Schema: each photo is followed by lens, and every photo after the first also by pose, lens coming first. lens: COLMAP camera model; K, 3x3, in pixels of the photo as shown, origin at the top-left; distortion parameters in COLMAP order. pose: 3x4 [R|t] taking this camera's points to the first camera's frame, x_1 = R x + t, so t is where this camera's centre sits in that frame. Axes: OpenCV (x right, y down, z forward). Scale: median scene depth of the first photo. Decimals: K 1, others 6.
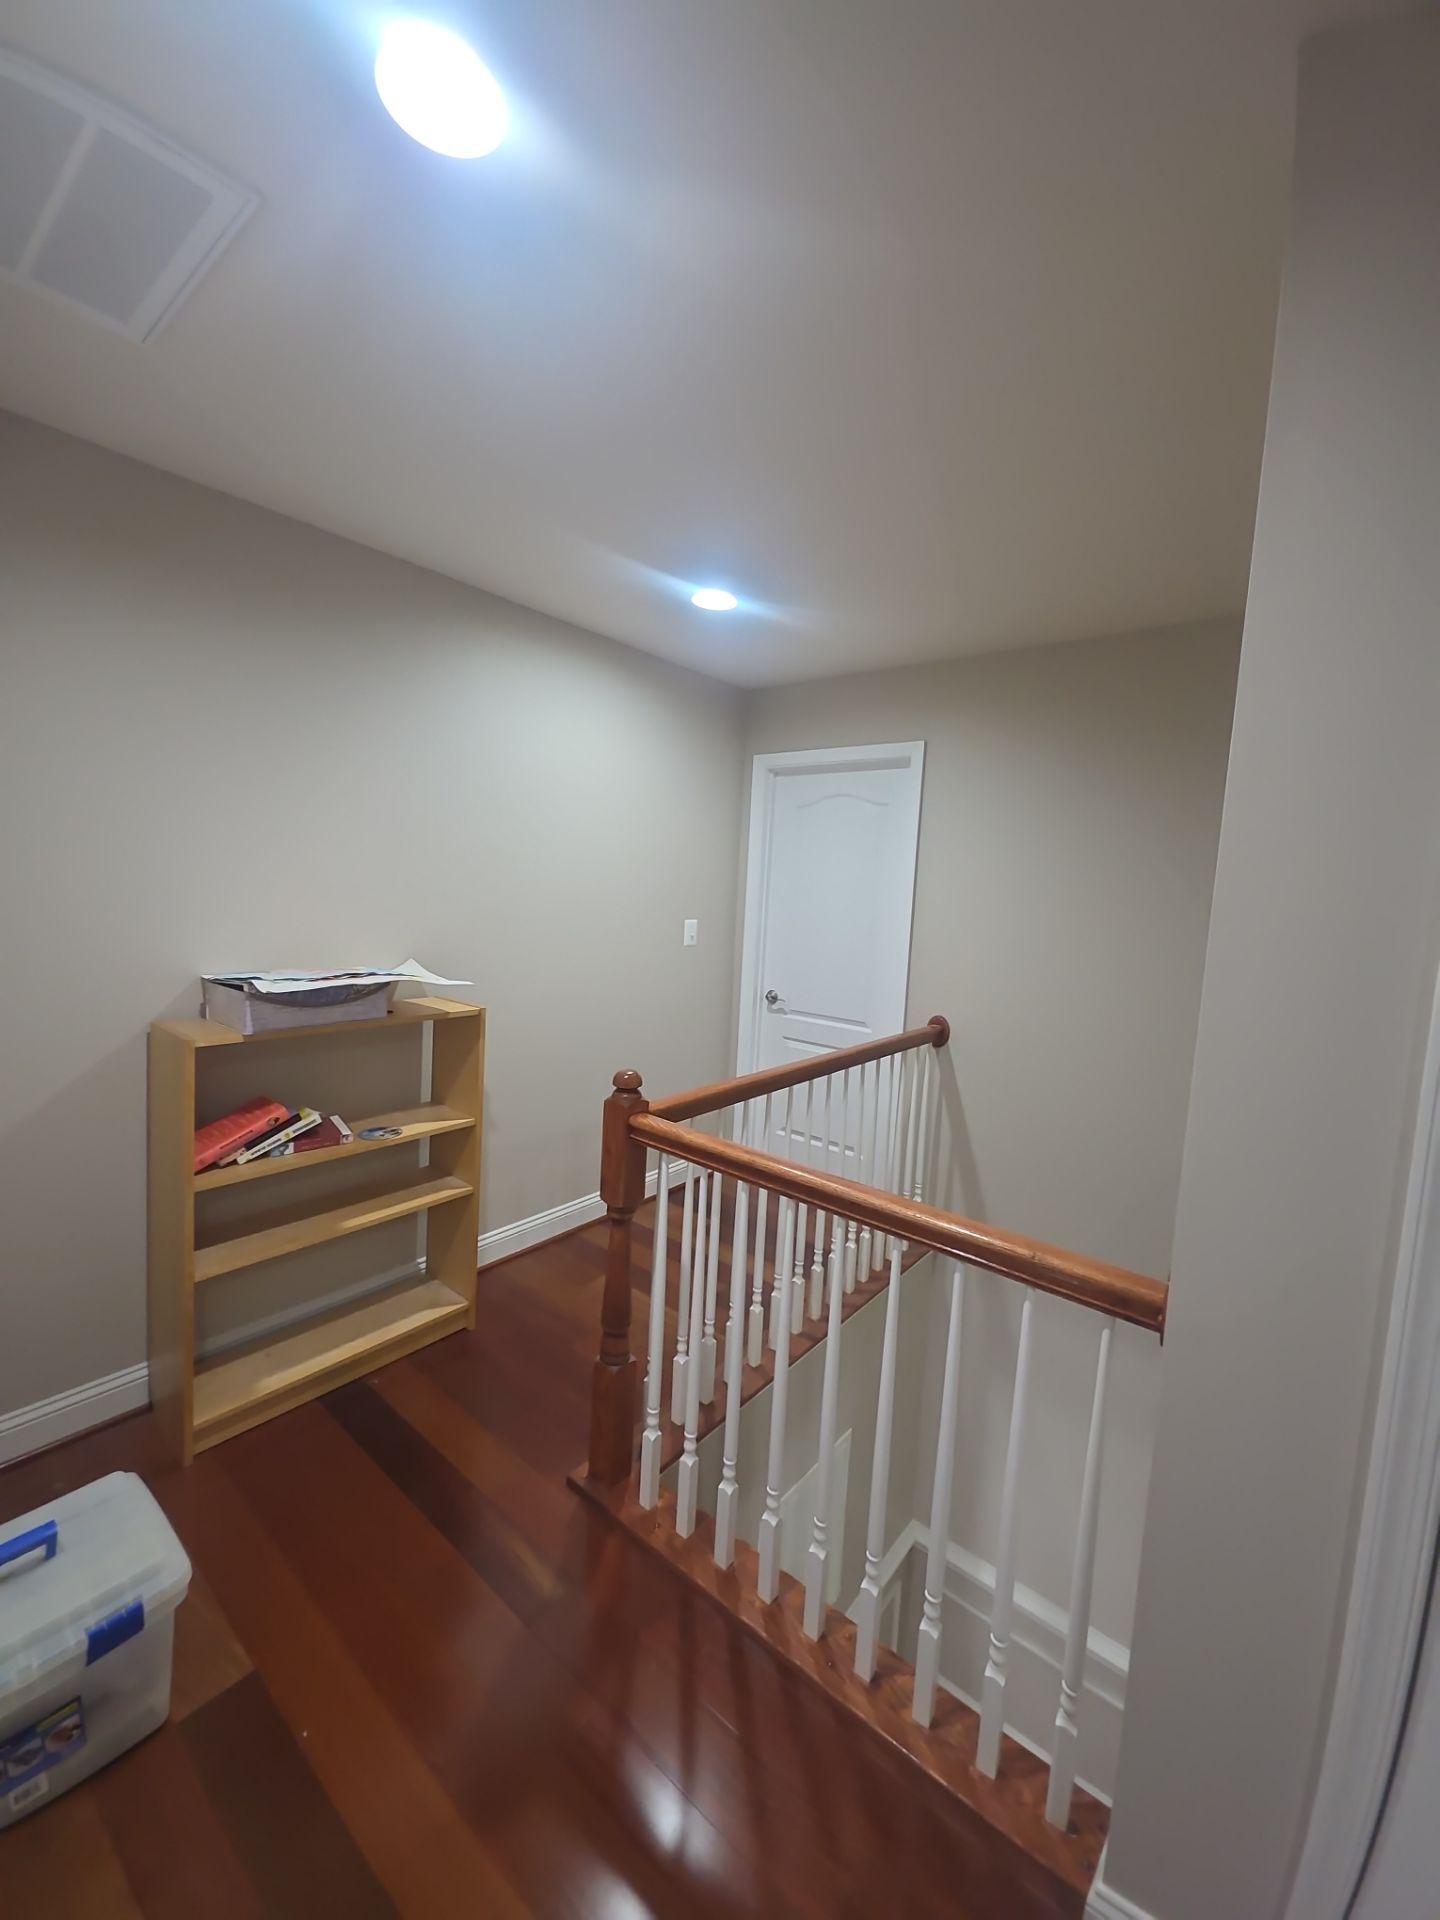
lens RADIAL K [[744.6, 0, 718.1], [0, 744.6, 952.2], [0, 0, 1]] dist [-0.000069, -0.007039]
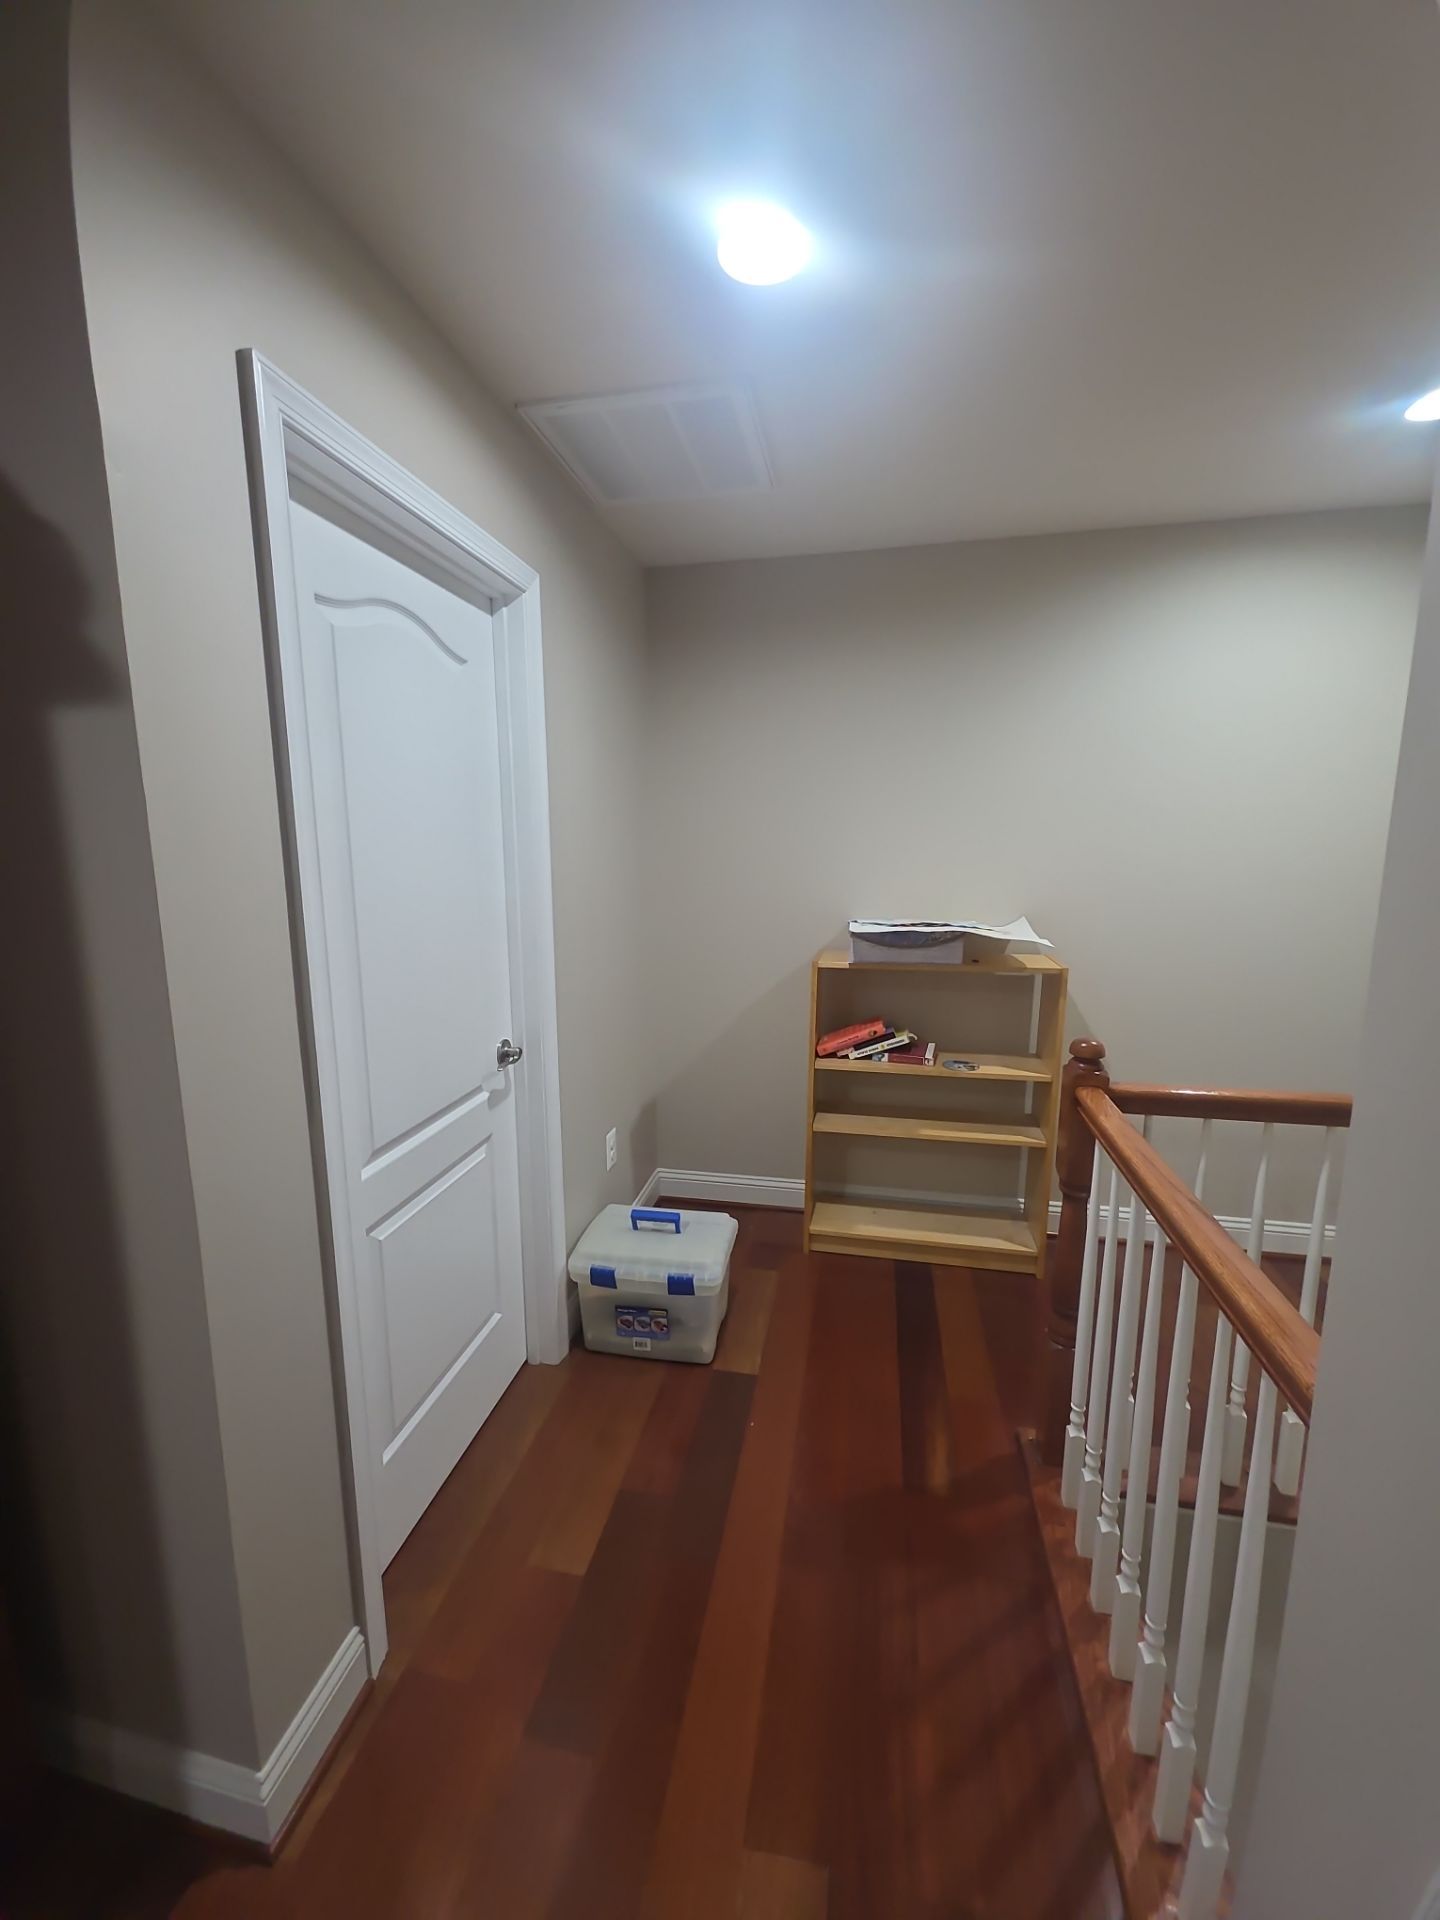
lens RADIAL K [[757.3, 0, 720.0], [0, 757.3, 960.0], [0, 0, 1]] dist [0.000638, 0.000055]
pose [[0.456795, 0.091206, -0.884884, 0.449016], [-0.049940, 0.995791, 0.076858, 0.011091], [0.888169, 0.009083, 0.459427, 0.152251]]
